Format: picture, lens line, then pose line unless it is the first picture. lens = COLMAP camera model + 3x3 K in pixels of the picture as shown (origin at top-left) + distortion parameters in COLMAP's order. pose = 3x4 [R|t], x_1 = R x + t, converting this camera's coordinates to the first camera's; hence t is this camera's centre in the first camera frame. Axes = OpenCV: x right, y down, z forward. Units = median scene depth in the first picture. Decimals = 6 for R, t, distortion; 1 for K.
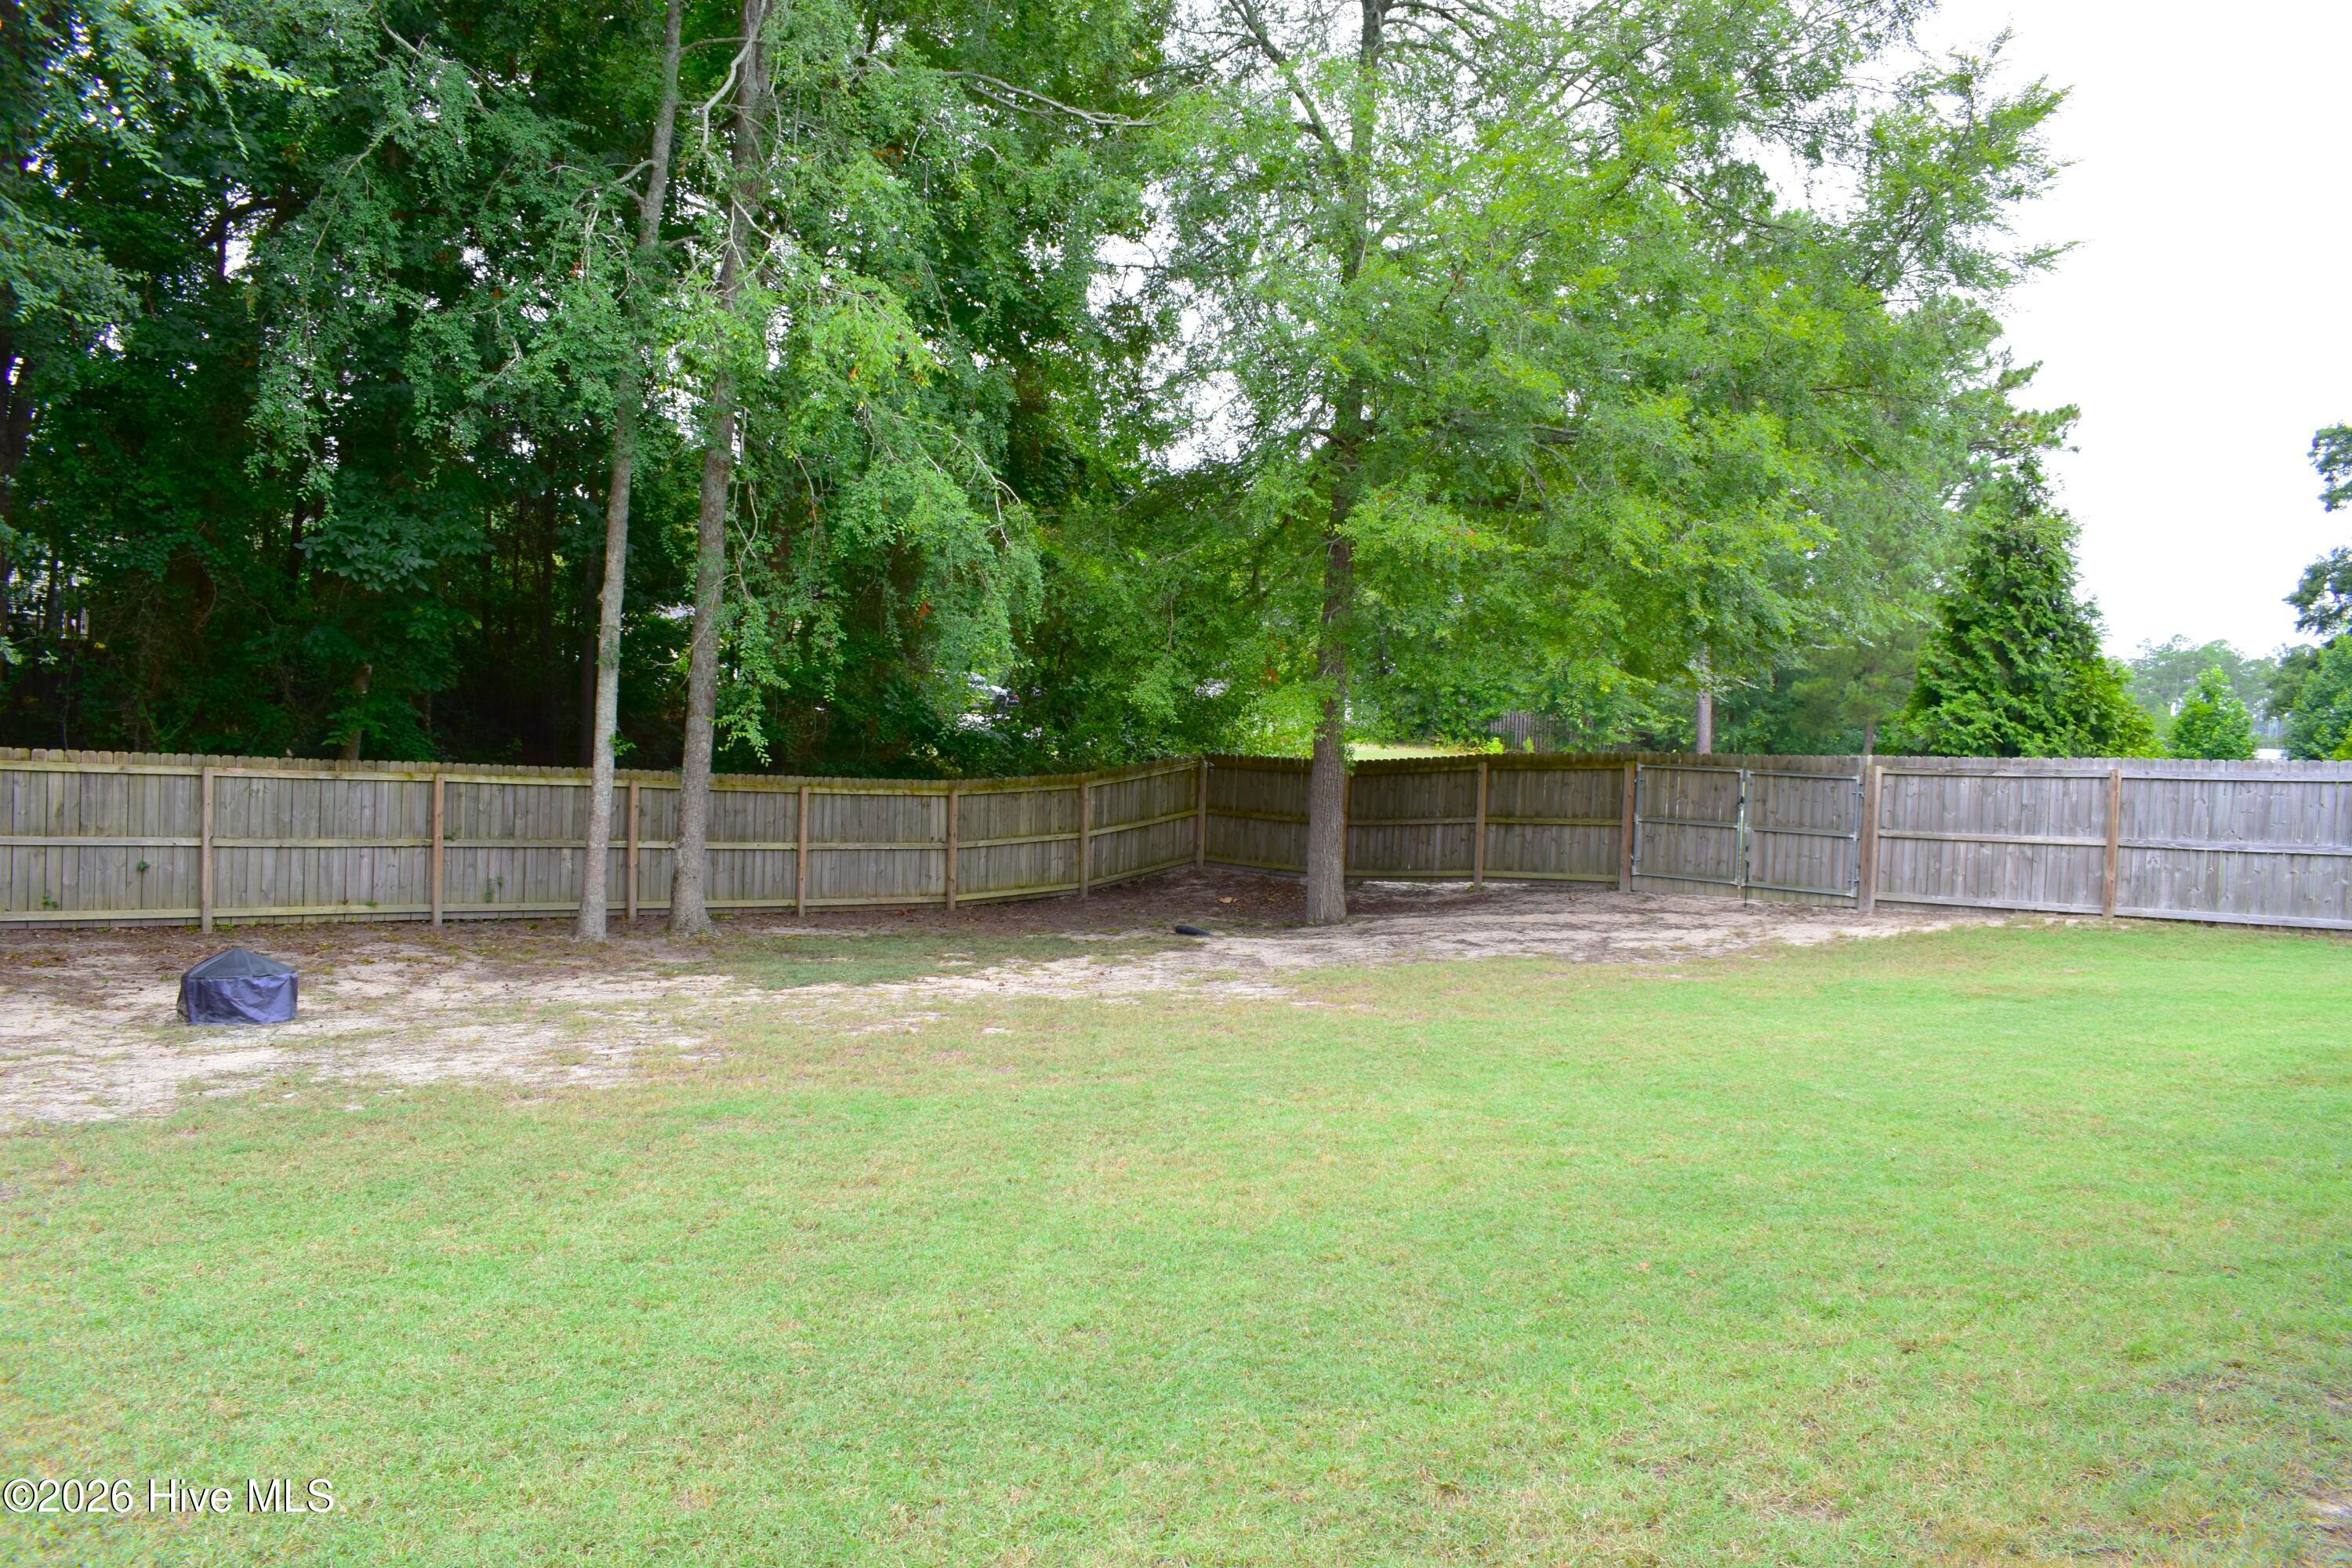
lens RADIAL K [[1819.1, 0, 1175.8], [0, 1819.1, 780.5], [0, 0, 1]] dist [-0.023267, 0.020743]
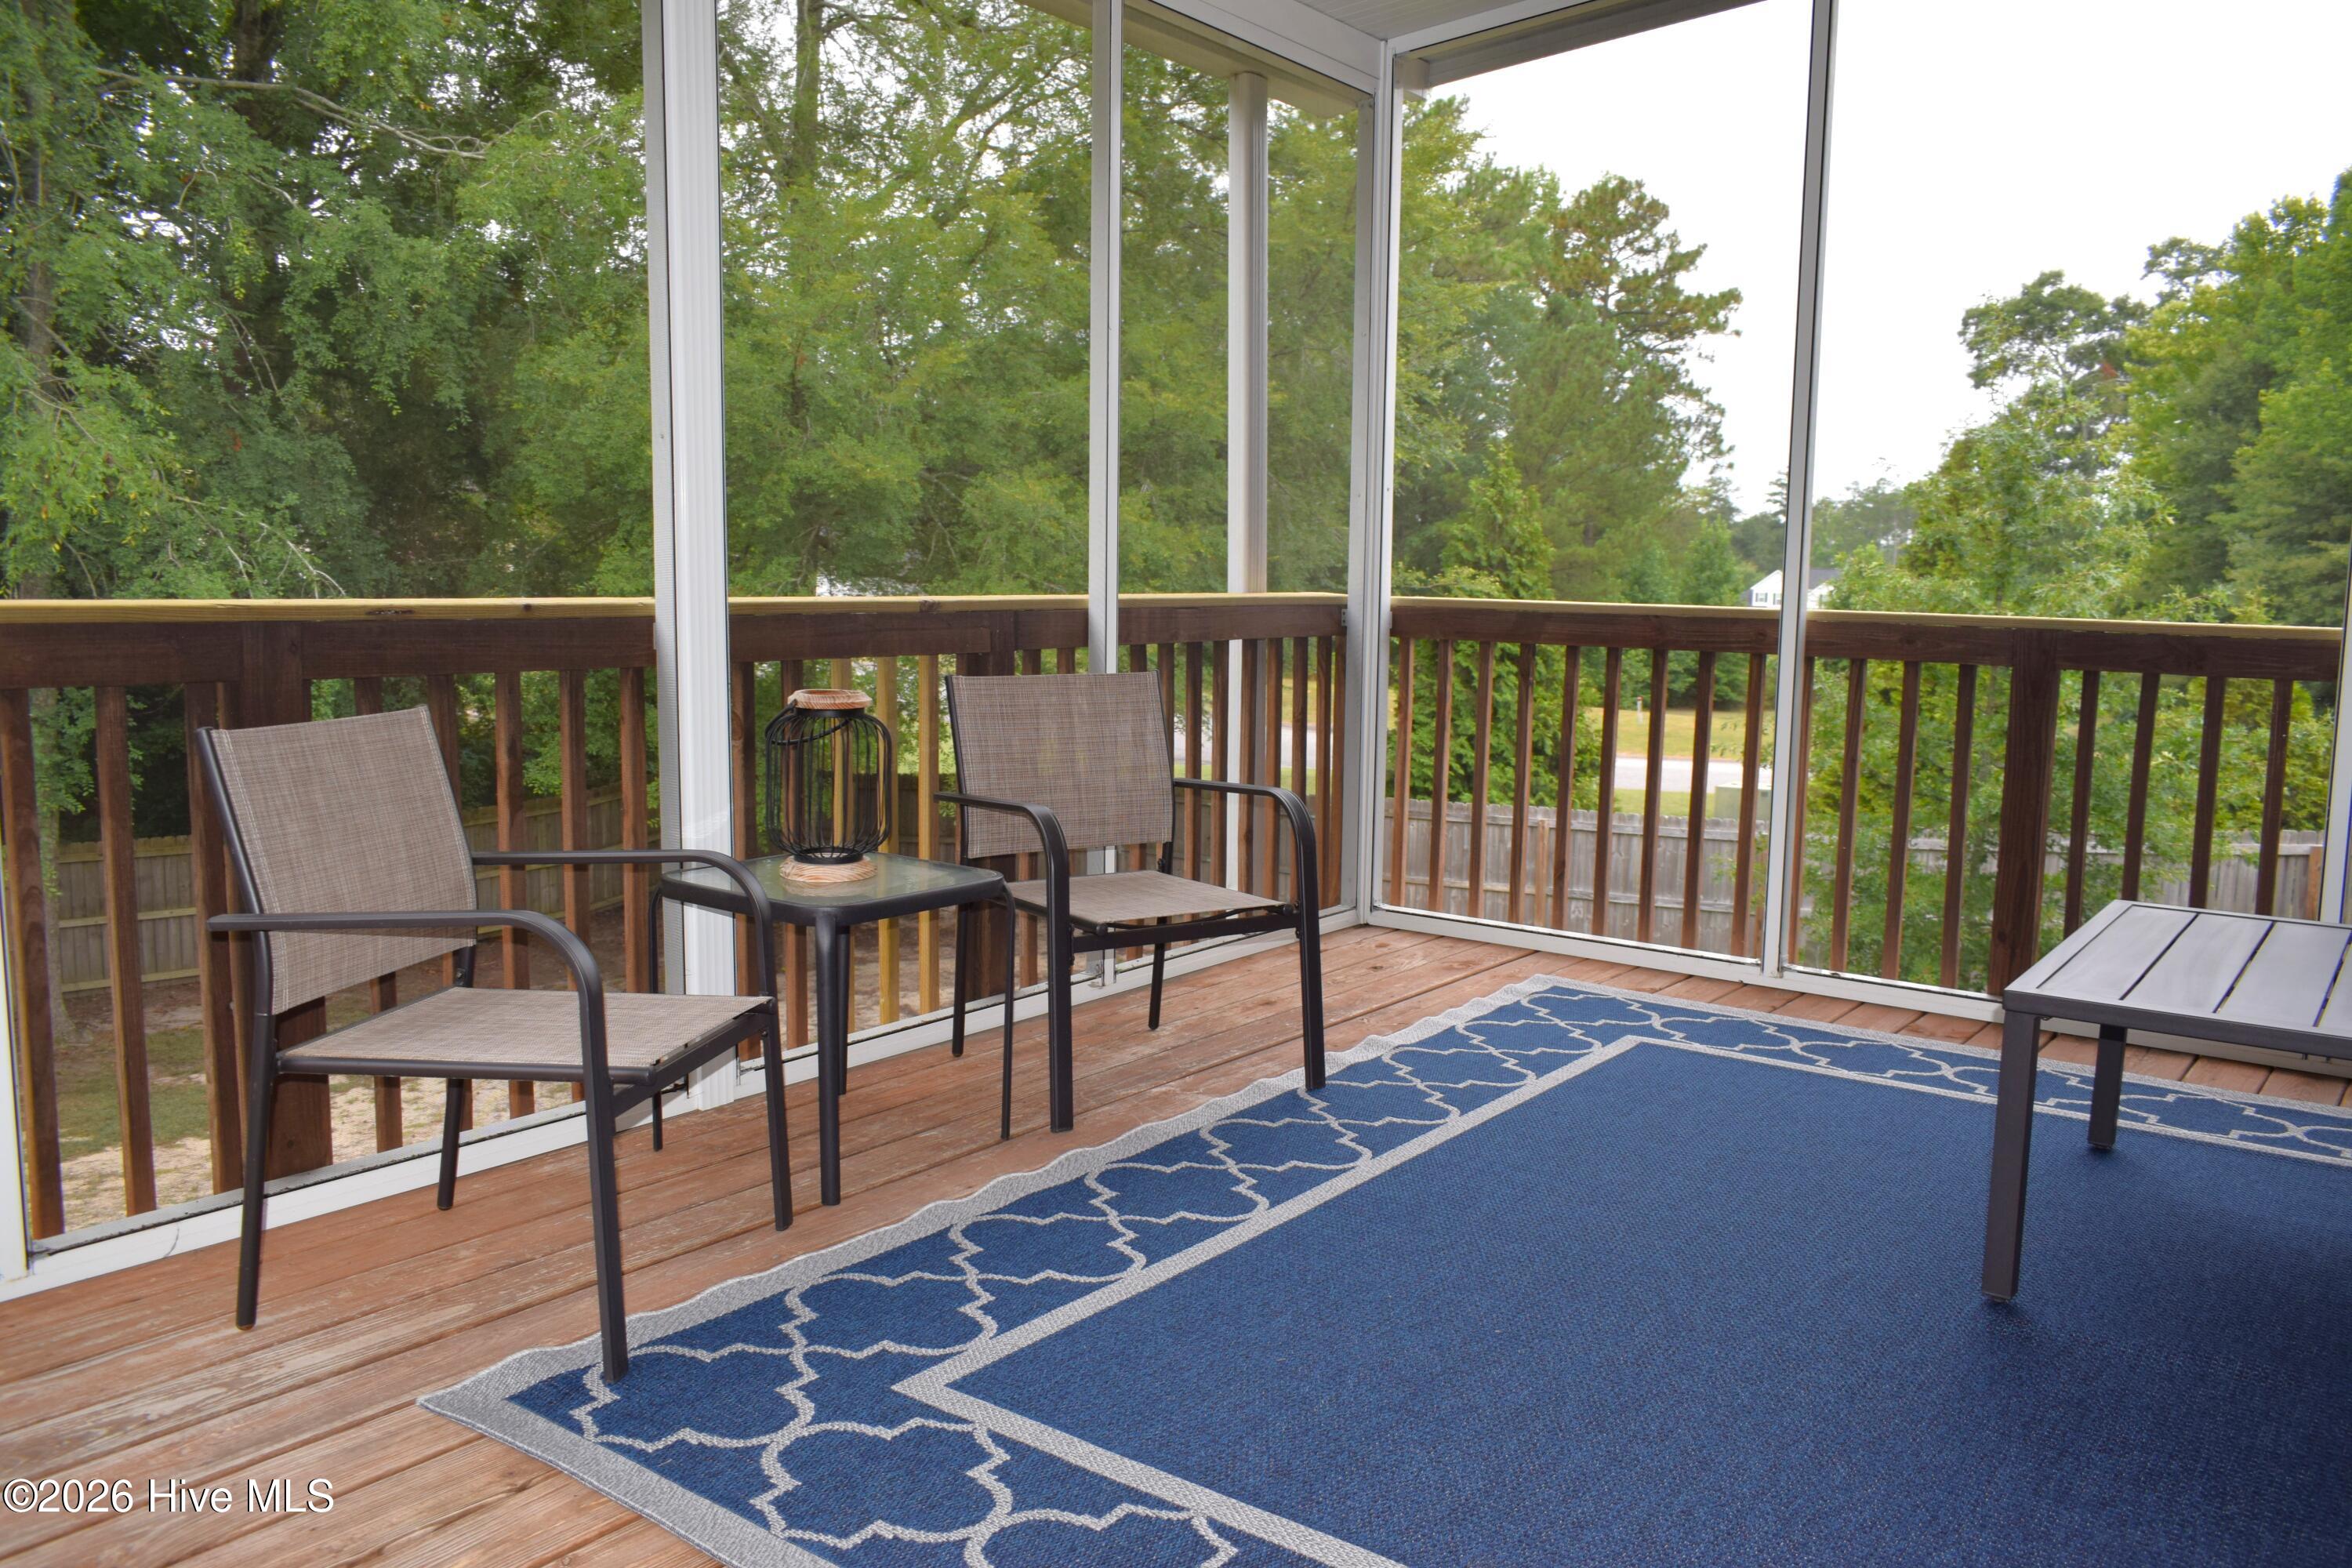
lens RADIAL K [[1819.1, 0, 1176.3], [0, 1819.1, 782.0], [0, 0, 1]] dist [-0.023267, 0.020743]
pose [[0.991948, -0.032387, 0.122432, 0.233541], [0.021175, 0.995553, 0.091795, -0.145566], [-0.124861, -0.088464, 0.988223, 0.043938]]
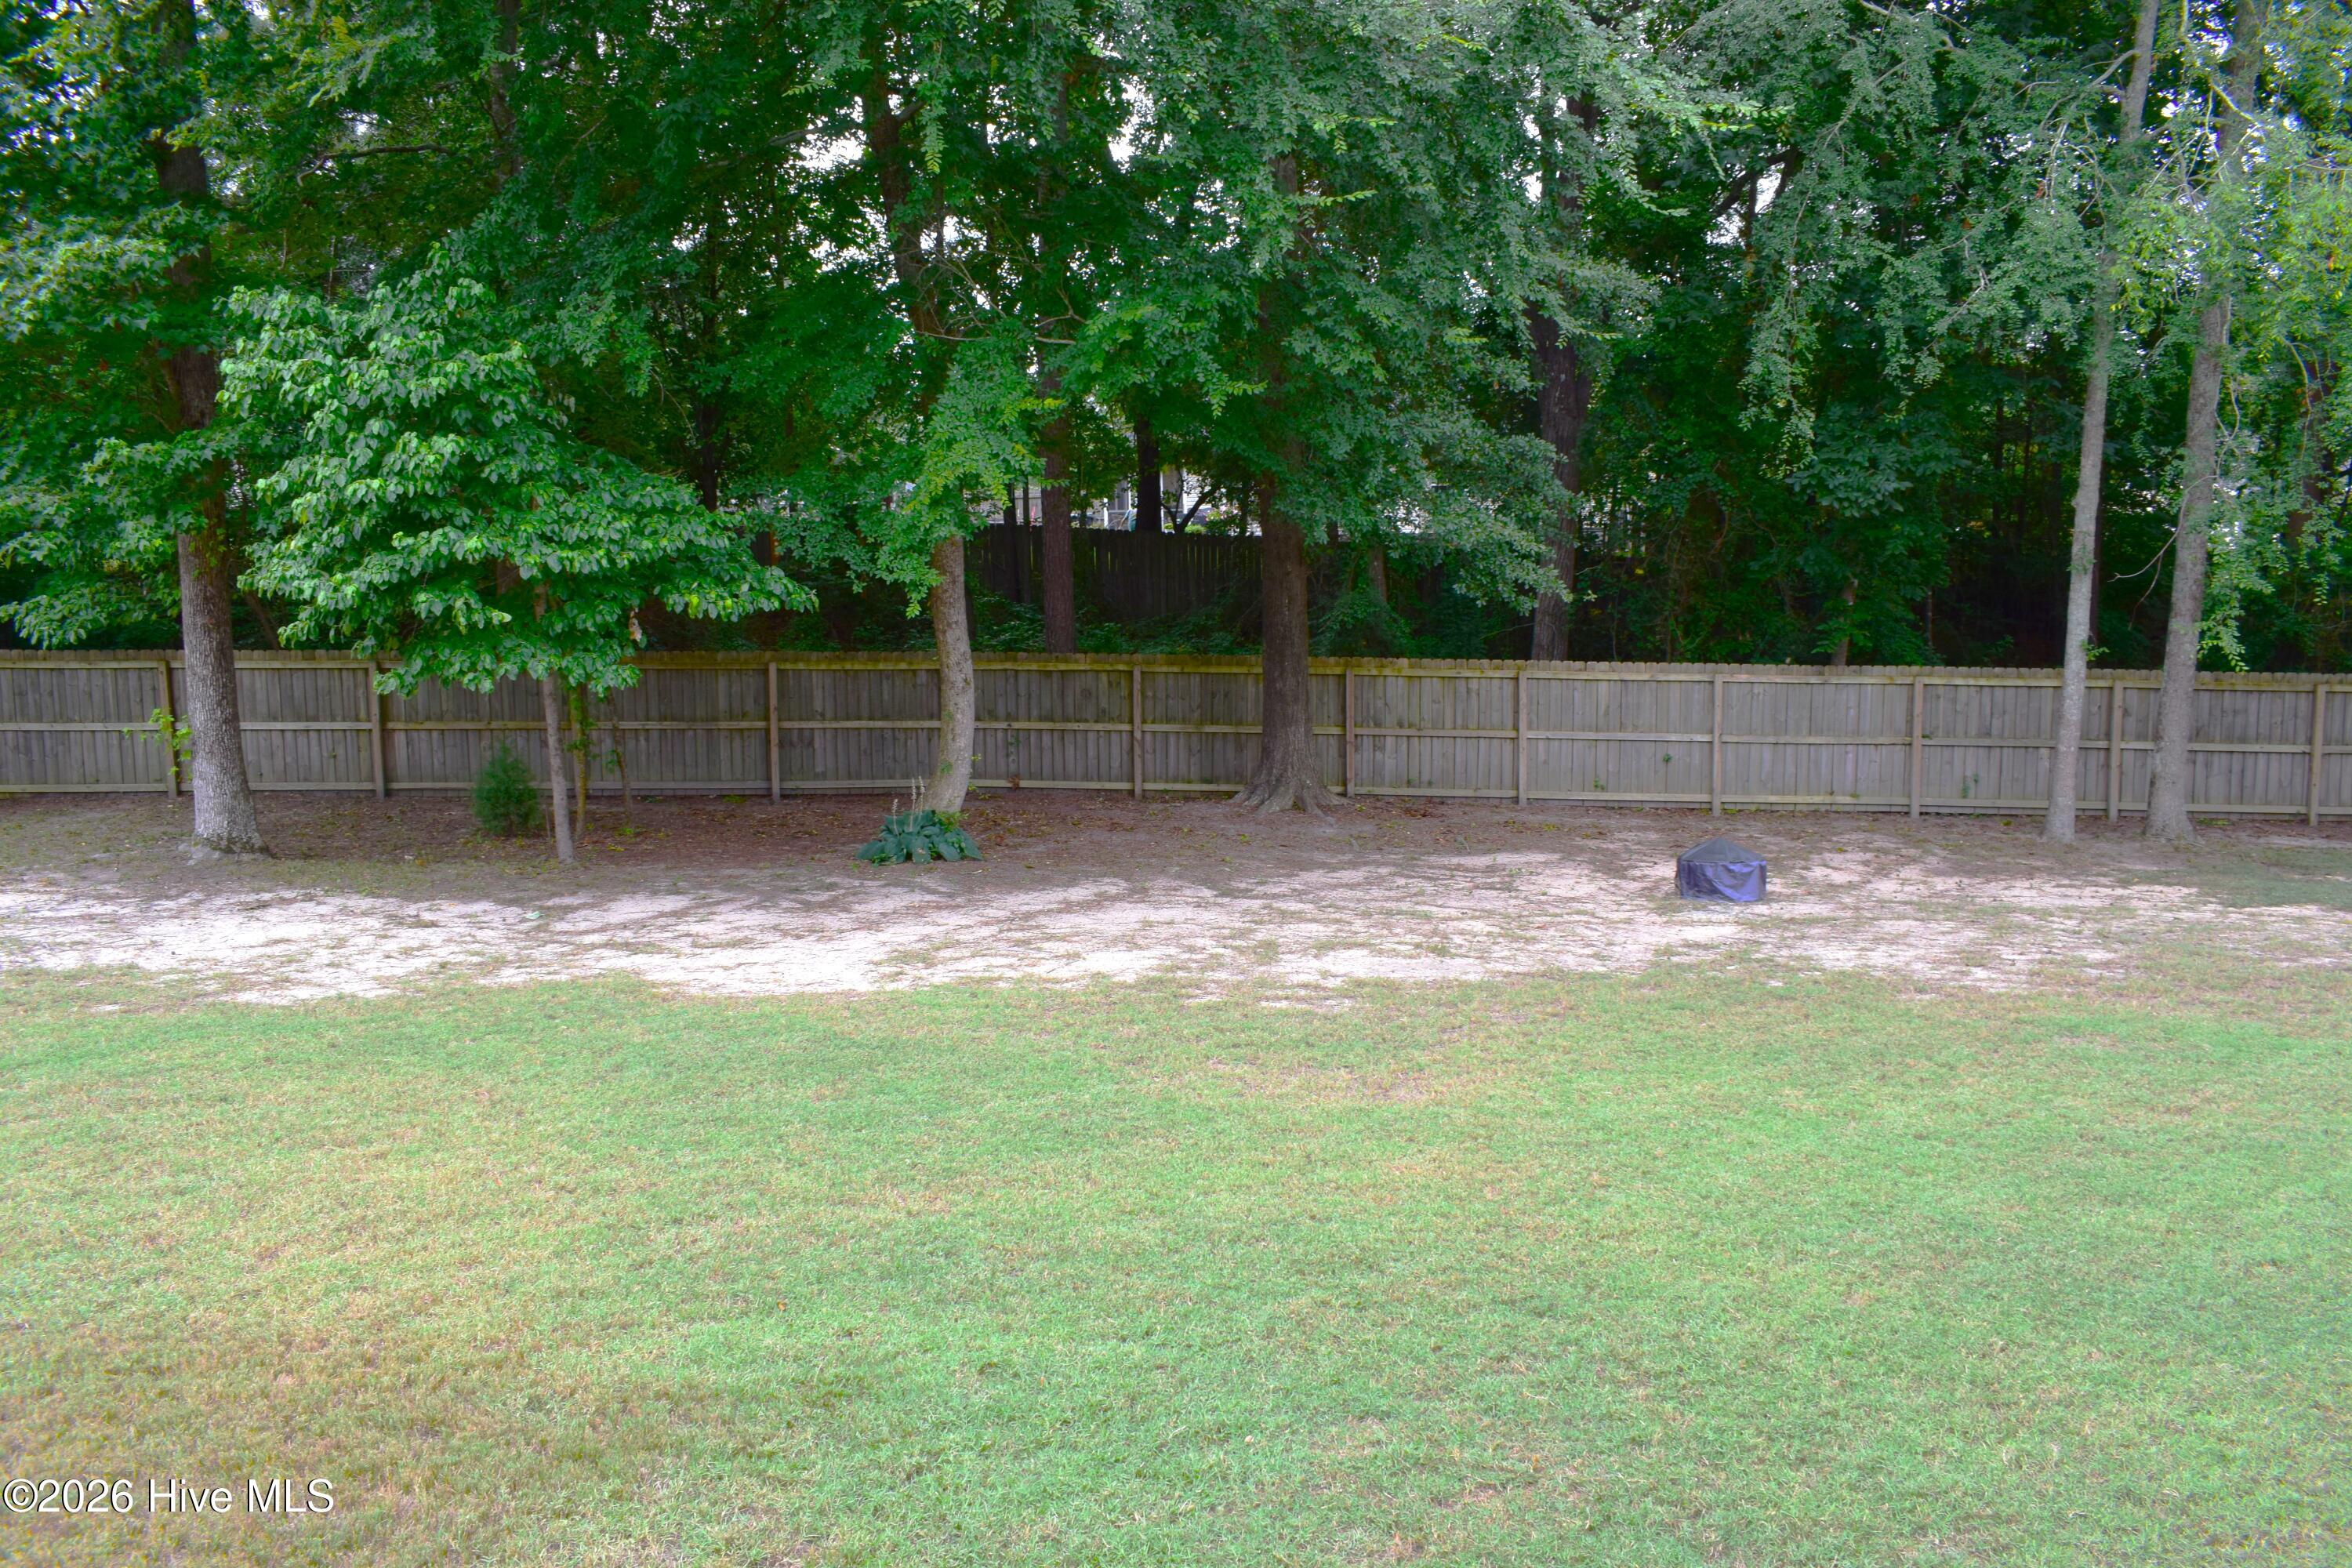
lens RADIAL K [[1819.1, 0, 1172.2], [0, 1819.1, 786.0], [0, 0, 1]] dist [-0.023267, 0.020743]
pose [[0.690210, 0.040761, -0.722460, 0.081733], [0.014149, 0.997461, 0.069794, -0.024916], [0.723471, -0.058395, 0.687881, -0.075884]]
